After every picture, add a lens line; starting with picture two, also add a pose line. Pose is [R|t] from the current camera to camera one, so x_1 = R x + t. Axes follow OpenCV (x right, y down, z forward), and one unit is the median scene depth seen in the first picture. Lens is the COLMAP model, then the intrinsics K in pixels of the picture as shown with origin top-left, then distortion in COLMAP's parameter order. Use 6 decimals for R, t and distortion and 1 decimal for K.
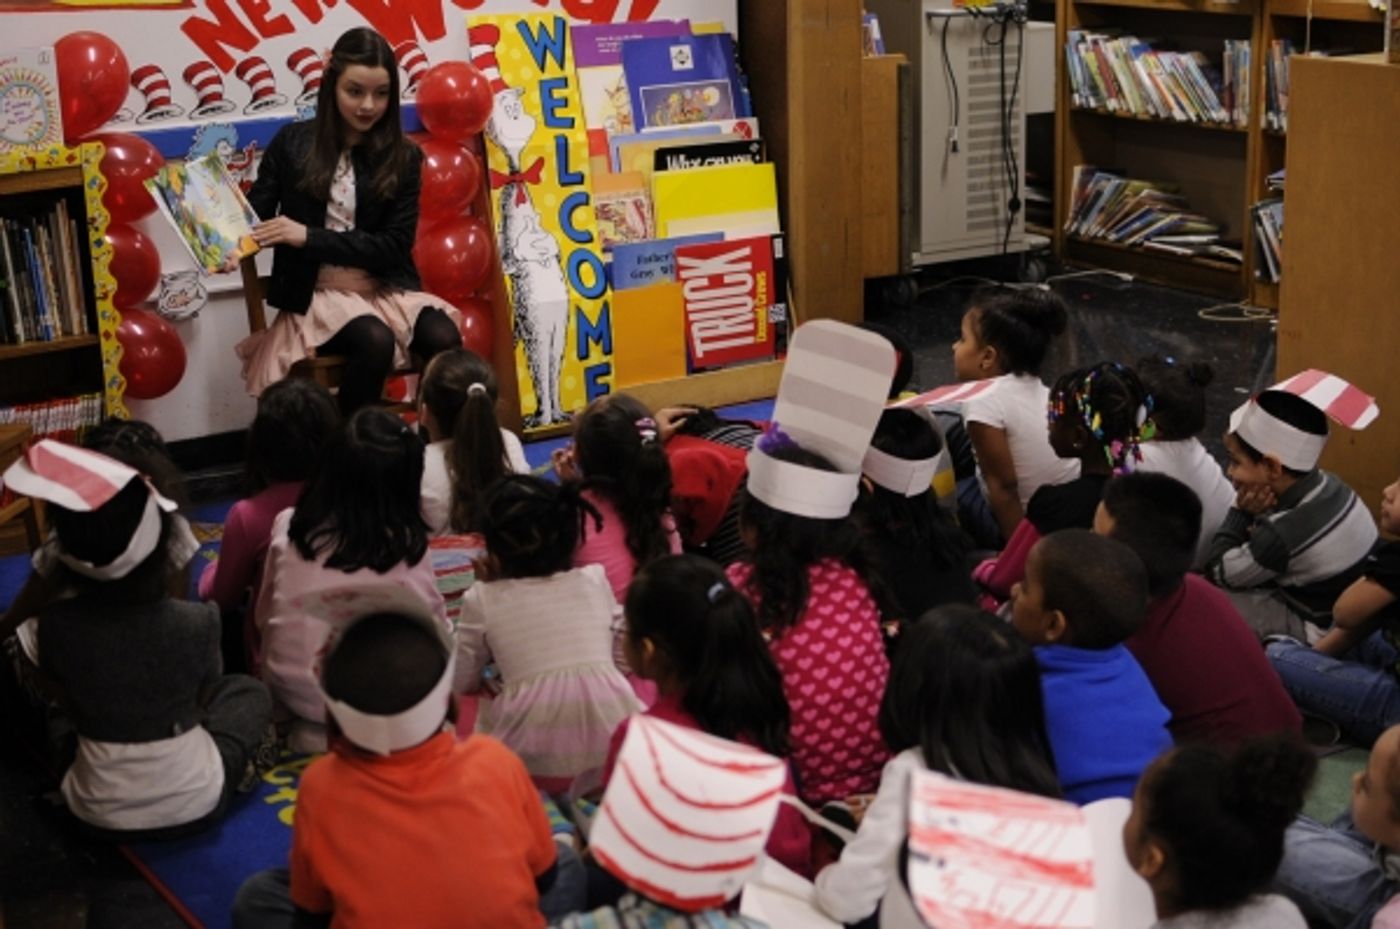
lens RADIAL K [[2135.2, 0, 700.0], [0, 2135.2, 464.5], [0, 0, 1]] dist [-0.175760, 0.137443]
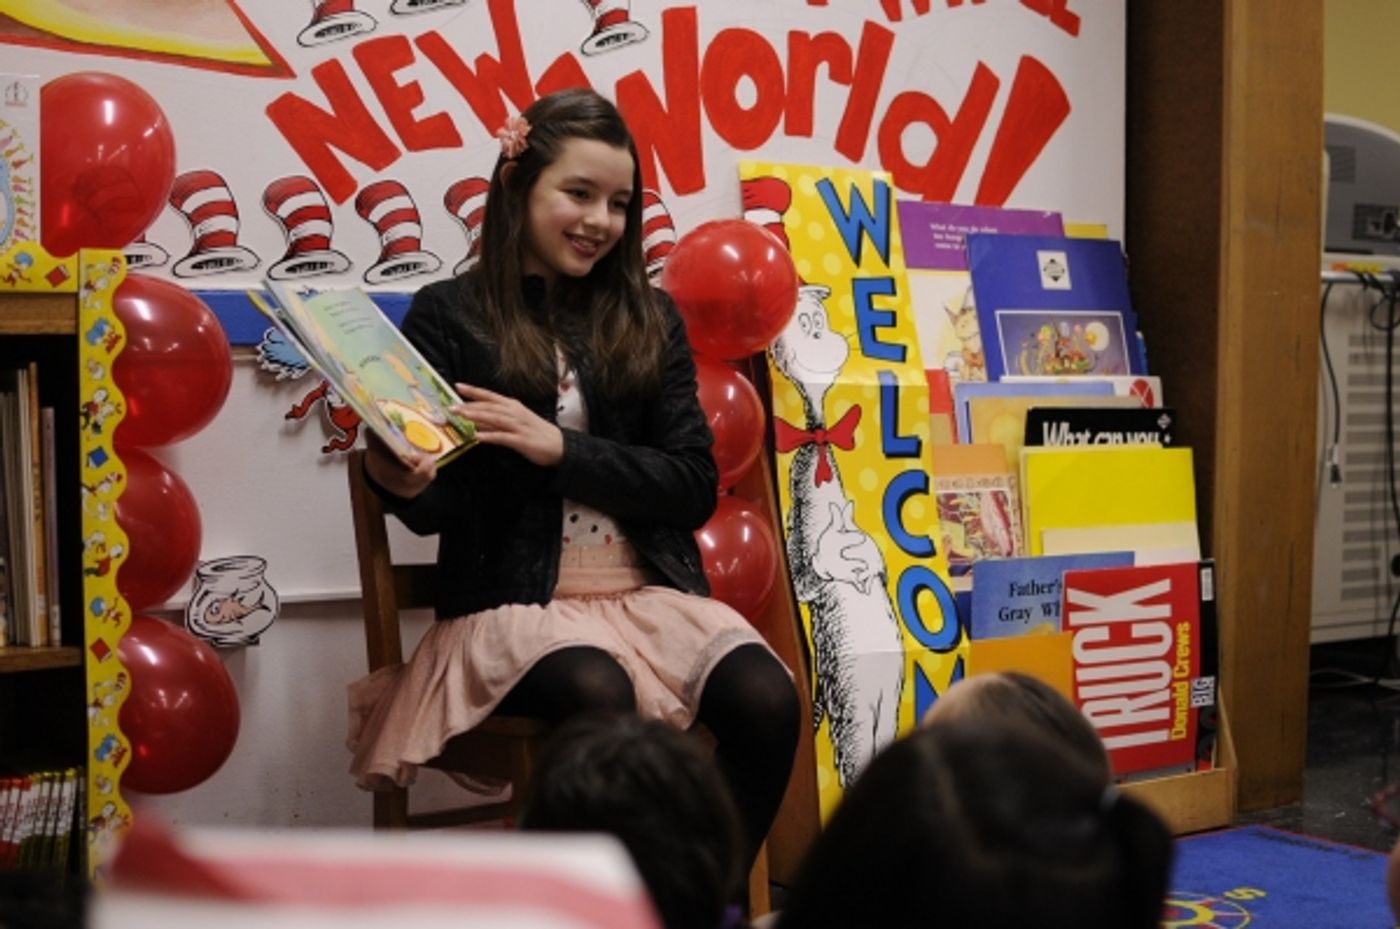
lens RADIAL K [[2135.2, 0, 700.0], [0, 2135.2, 464.5], [0, 0, 1]] dist [-0.175760, 0.137443]
pose [[0.998786, 0.031358, 0.037985, -0.138548], [-0.022400, 0.975979, -0.216708, -0.001431], [-0.043868, 0.215594, 0.975497, 0.435114]]
